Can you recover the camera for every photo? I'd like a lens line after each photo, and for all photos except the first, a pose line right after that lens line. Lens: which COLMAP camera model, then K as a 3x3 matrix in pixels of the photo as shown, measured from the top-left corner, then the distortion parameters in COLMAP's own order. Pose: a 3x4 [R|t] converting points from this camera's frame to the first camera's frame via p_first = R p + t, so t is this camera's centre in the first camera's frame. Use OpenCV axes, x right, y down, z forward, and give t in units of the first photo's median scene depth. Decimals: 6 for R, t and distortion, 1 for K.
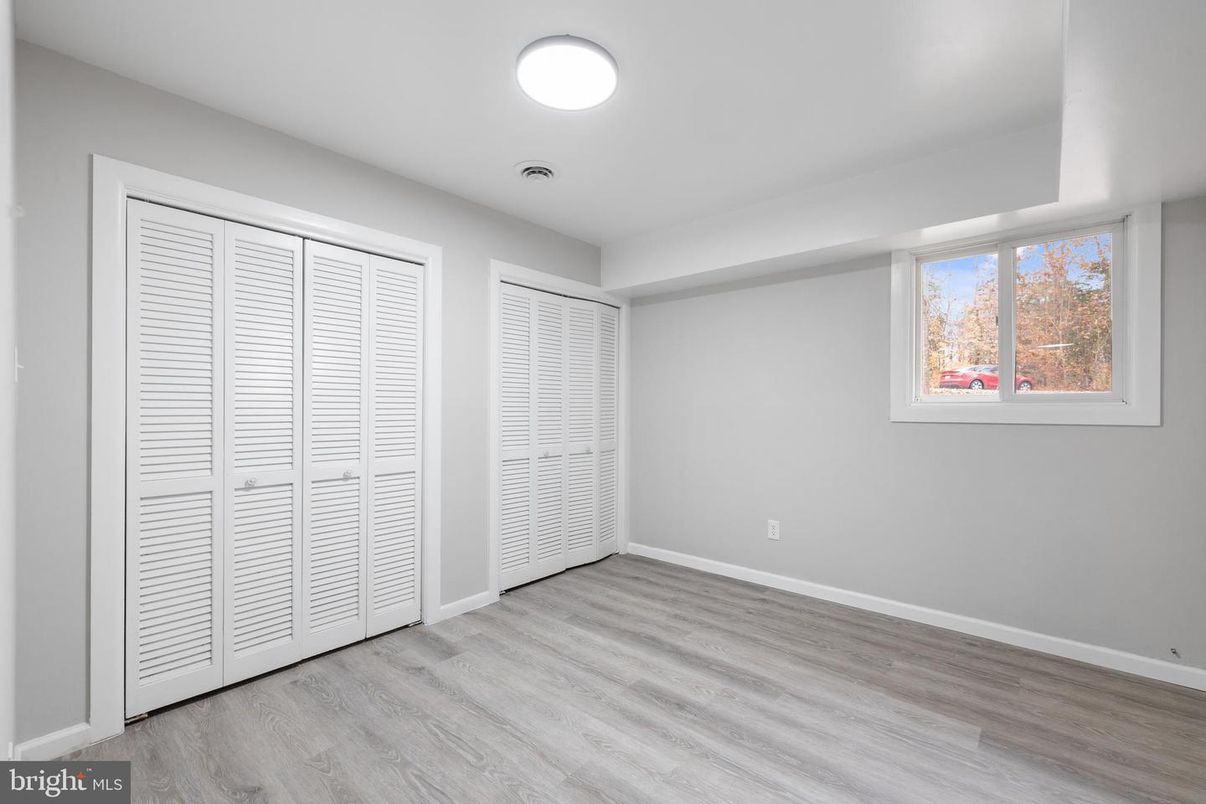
lens RADIAL K [[508.7, 0, 602.6], [0, 508.7, 404.4], [0, 0, 1]] dist [0.002005, 0.000428]
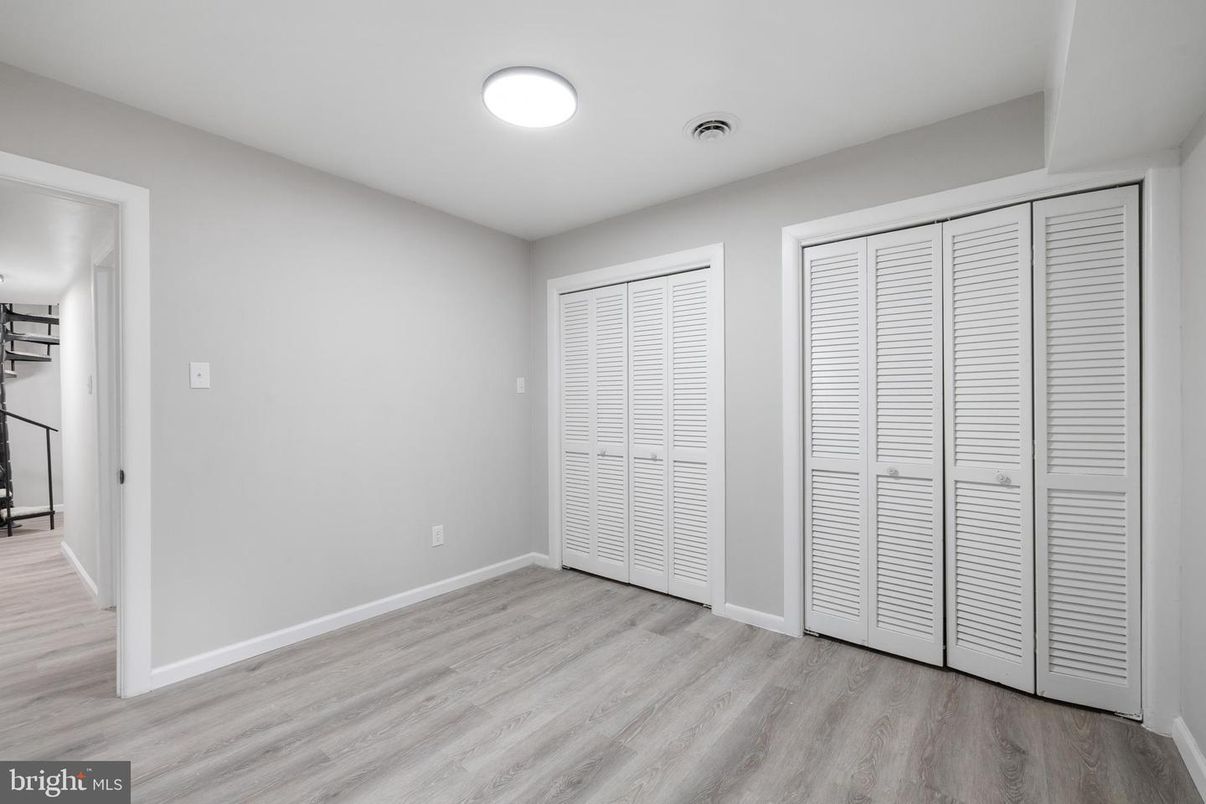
lens RADIAL K [[508.7, 0, 602.7], [0, 508.7, 403.6], [0, 0, 1]] dist [0.002005, 0.000428]
pose [[0.038171, 0.001592, -0.999270, 0.758808], [0.011090, 0.999936, 0.002017, 0.001915], [0.999210, -0.011159, 0.038151, 0.821178]]
